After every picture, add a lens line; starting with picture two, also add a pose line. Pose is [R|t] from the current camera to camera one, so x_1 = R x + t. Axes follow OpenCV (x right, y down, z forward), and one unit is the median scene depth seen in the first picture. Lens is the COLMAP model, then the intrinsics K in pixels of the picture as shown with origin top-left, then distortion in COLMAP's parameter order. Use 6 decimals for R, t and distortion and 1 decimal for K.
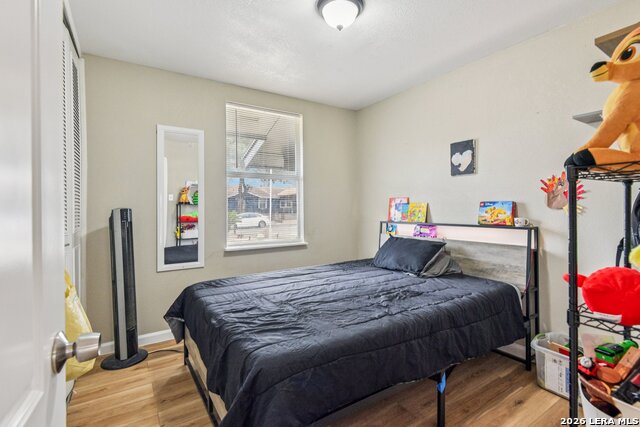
lens RADIAL K [[298.5, 0, 316.9], [0, 298.5, 211.1], [0, 0, 1]] dist [0.001712, -0.001400]
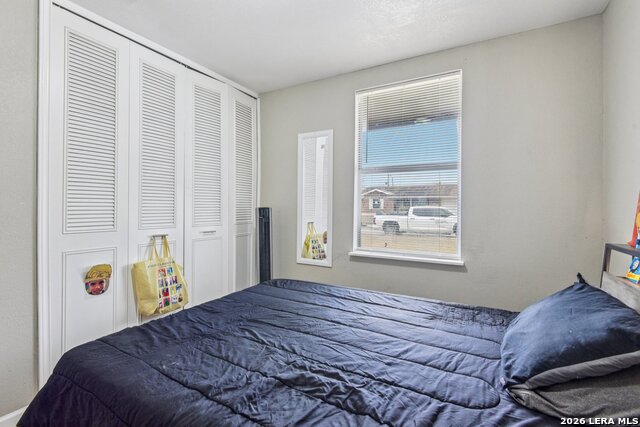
lens RADIAL K [[297.1, 0, 319.7], [0, 297.1, 205.1], [0, 0, 1]] dist [0.001194, -0.000180]
pose [[0.457862, 0.000348, -0.889023, 0.475123], [-0.018291, 0.999792, -0.009029, -0.009648], [0.888835, 0.020395, 0.457774, 0.511851]]
